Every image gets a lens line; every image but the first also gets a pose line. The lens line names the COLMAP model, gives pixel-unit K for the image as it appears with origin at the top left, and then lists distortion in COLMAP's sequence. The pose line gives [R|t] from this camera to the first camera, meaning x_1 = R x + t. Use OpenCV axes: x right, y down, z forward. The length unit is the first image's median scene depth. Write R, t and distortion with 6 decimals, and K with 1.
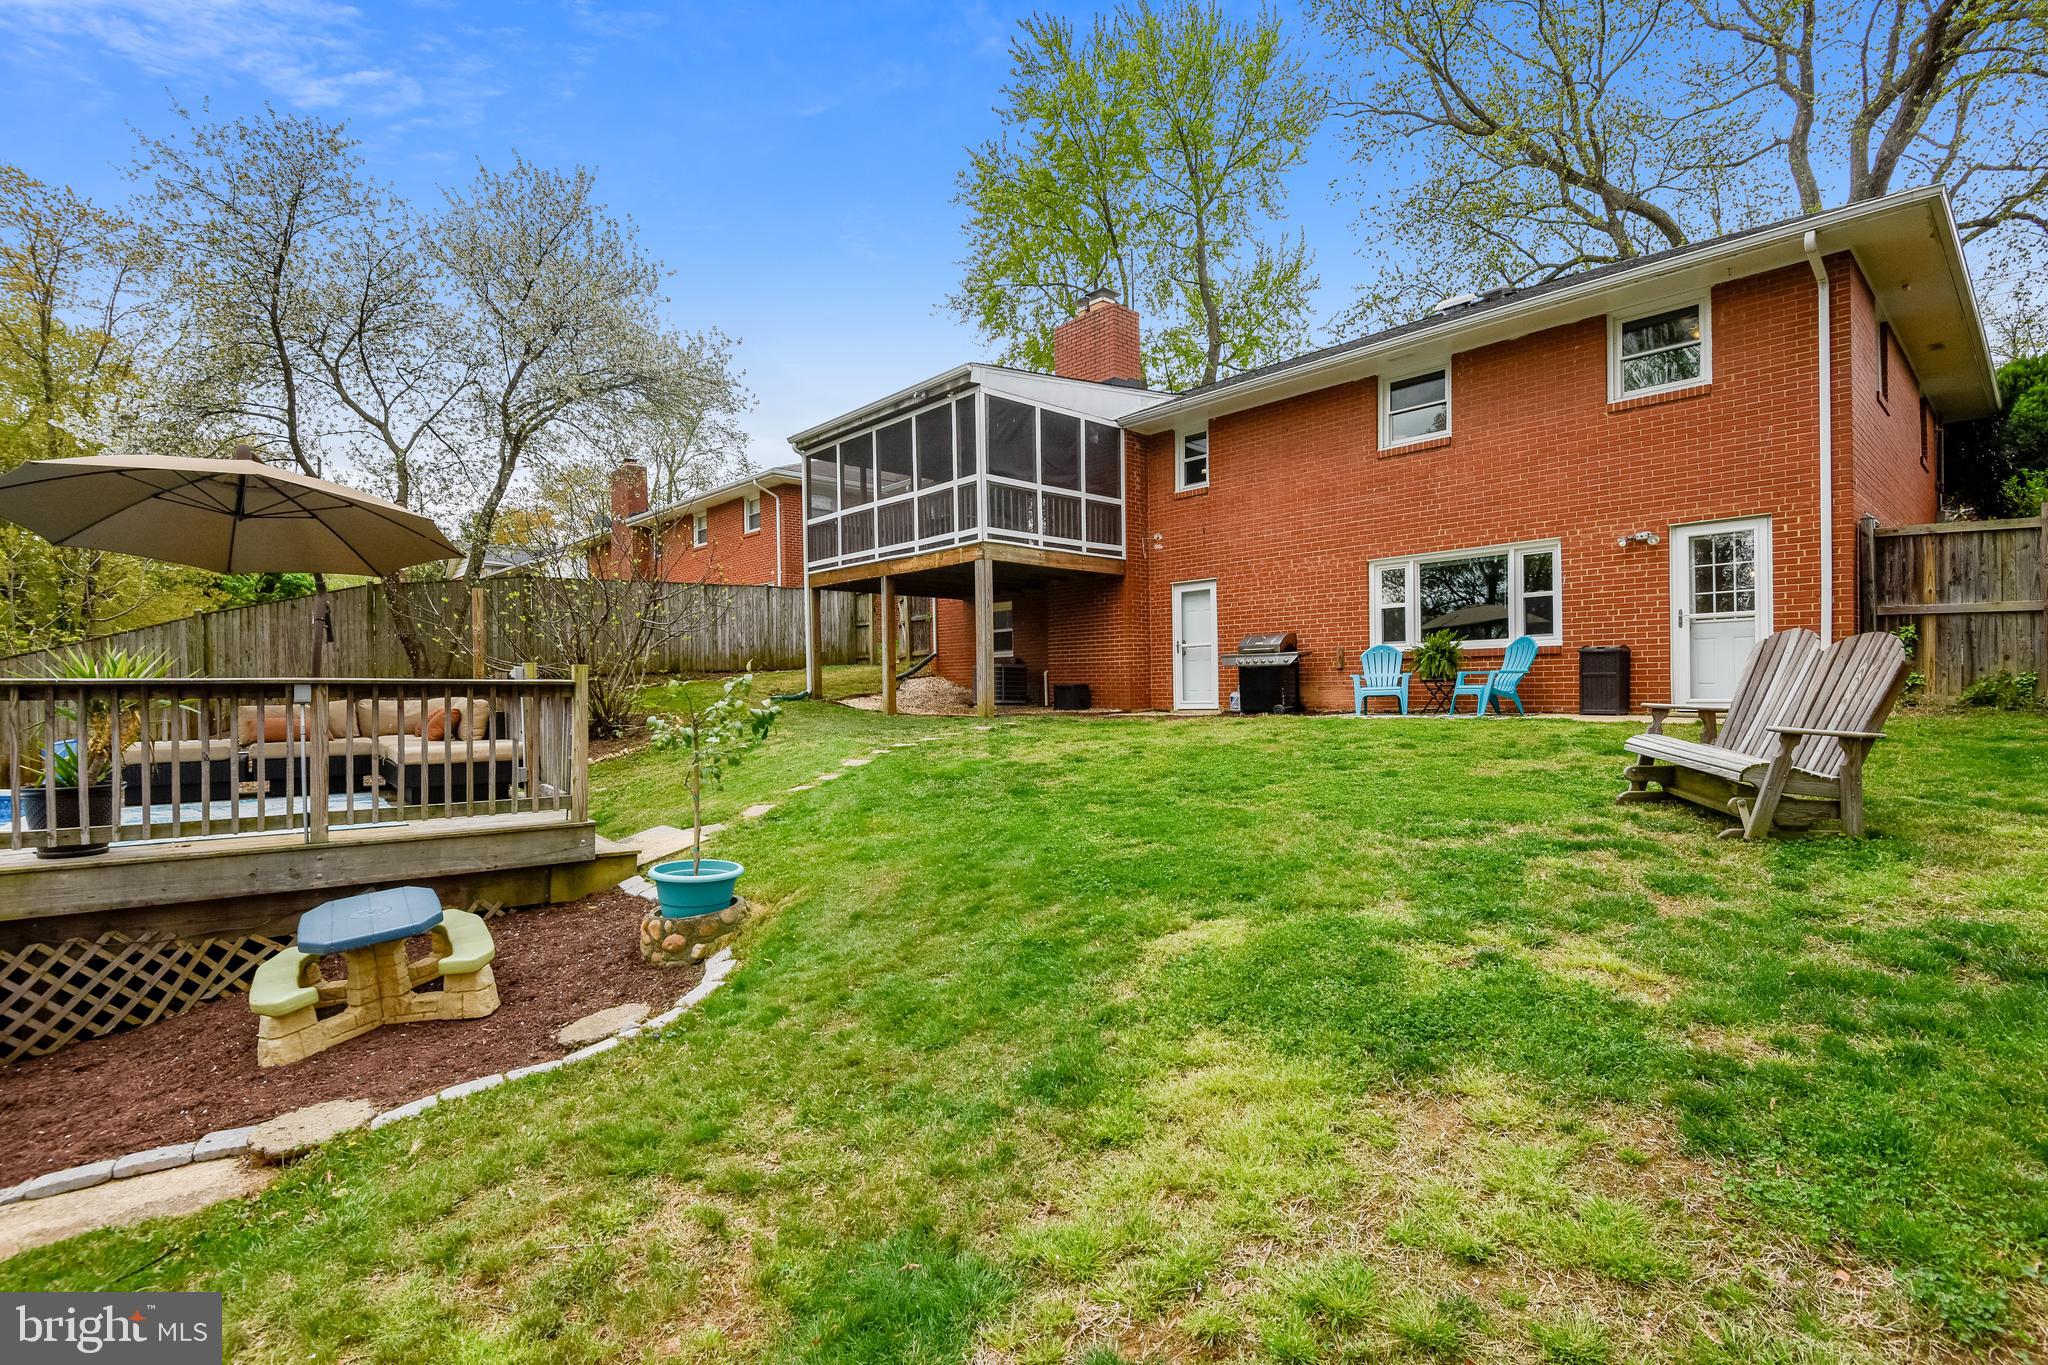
lens RADIAL K [[937.8, 0, 1017.9], [0, 937.8, 694.9], [0, 0, 1]] dist [0.000790, -0.020607]
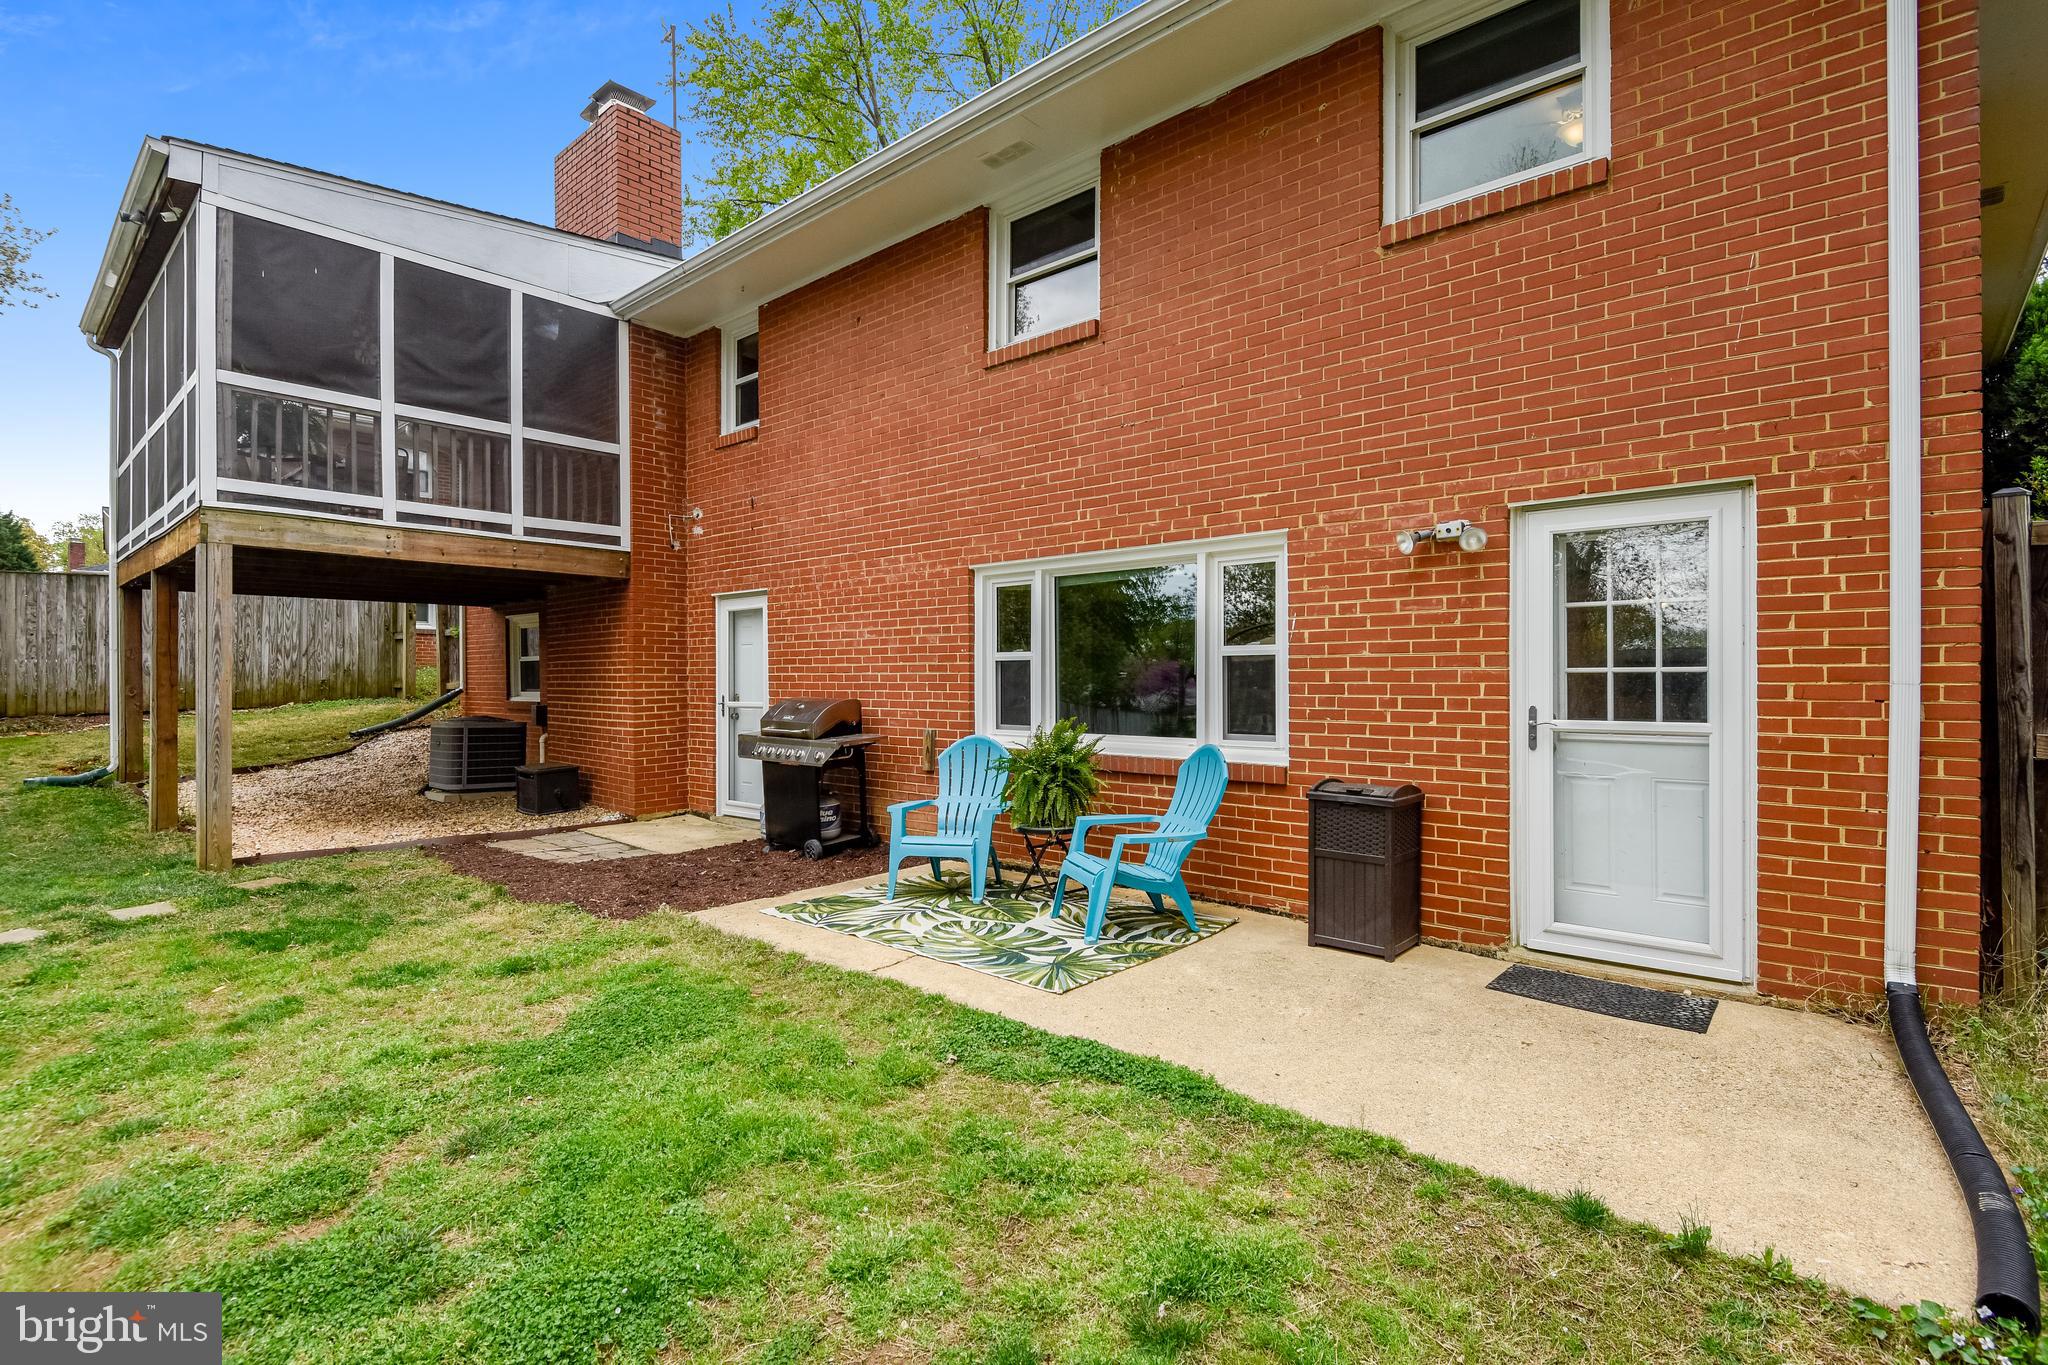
lens RADIAL K [[968.6, 0, 1024.0], [0, 968.6, 682.5], [0, 0, 1]] dist [0.016613, -0.023871]
pose [[0.991583, 0.009375, 0.129129, 0.360492], [-0.008698, 0.999945, -0.005805, -0.082793], [-0.129177, 0.004633, 0.991611, 0.503656]]
